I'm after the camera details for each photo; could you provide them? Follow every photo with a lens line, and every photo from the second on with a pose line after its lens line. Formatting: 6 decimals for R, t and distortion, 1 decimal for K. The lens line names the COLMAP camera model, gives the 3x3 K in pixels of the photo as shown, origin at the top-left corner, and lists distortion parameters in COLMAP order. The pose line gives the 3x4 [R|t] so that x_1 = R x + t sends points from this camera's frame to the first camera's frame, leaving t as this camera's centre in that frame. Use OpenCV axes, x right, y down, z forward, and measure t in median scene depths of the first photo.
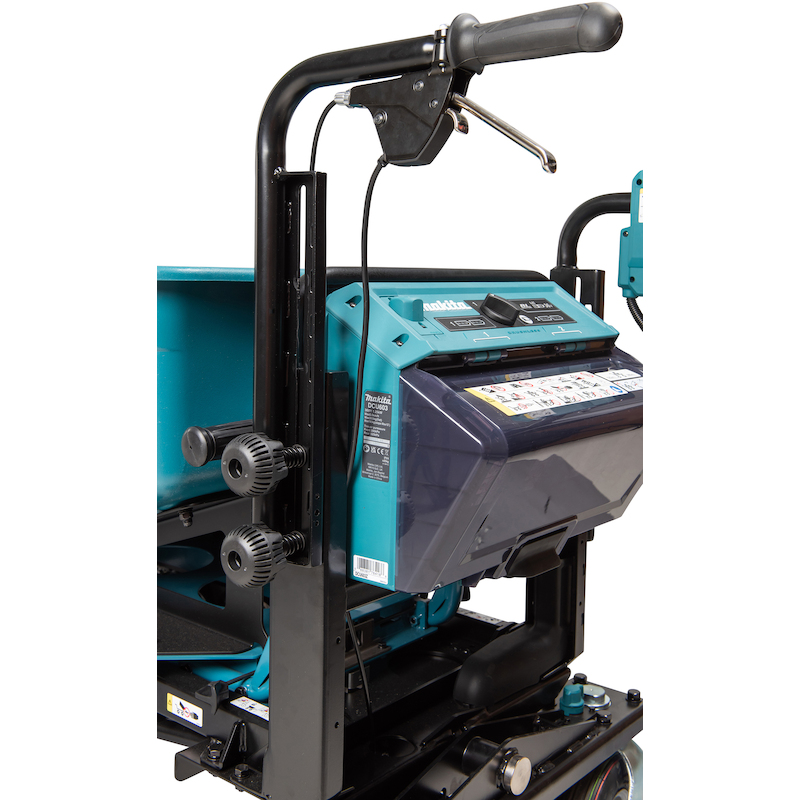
lens RADIAL K [[983.0, 0, 365.7], [0, 983.0, 345.4], [0, 0, 1]] dist [-0.021270, 0.000000]
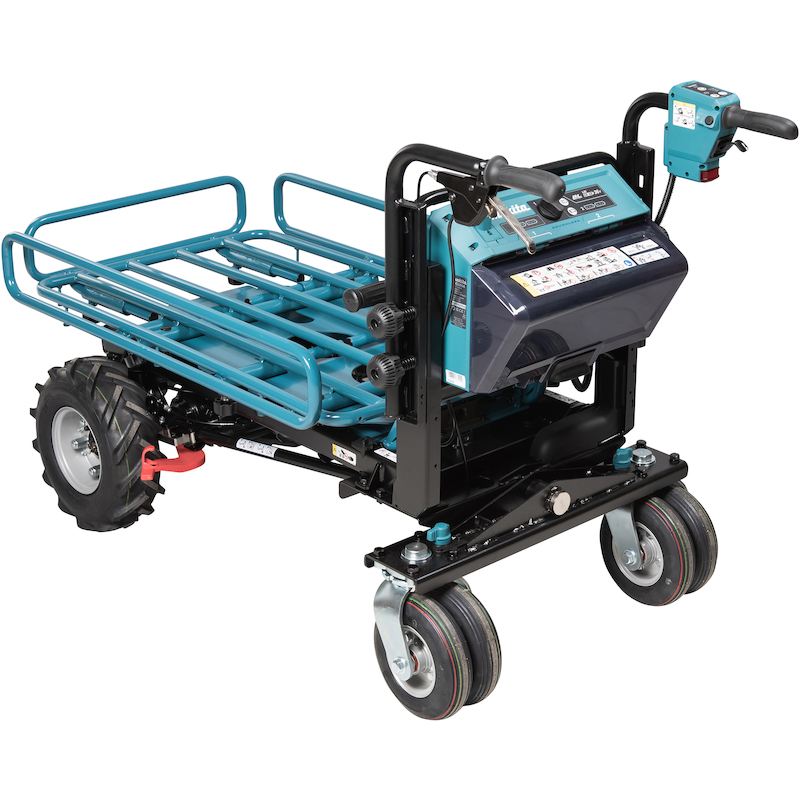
lens RADIAL K [[1704.8, 0, 402.6], [0, 1704.8, 395.8], [0, 0, 1]] dist [-0.177321, 0.000000]
pose [[0.991620, 0.035019, -0.124348, 0.238241], [0.004934, 0.951590, 0.307331, -0.545535], [0.129091, -0.305370, 0.943443, -1.505939]]
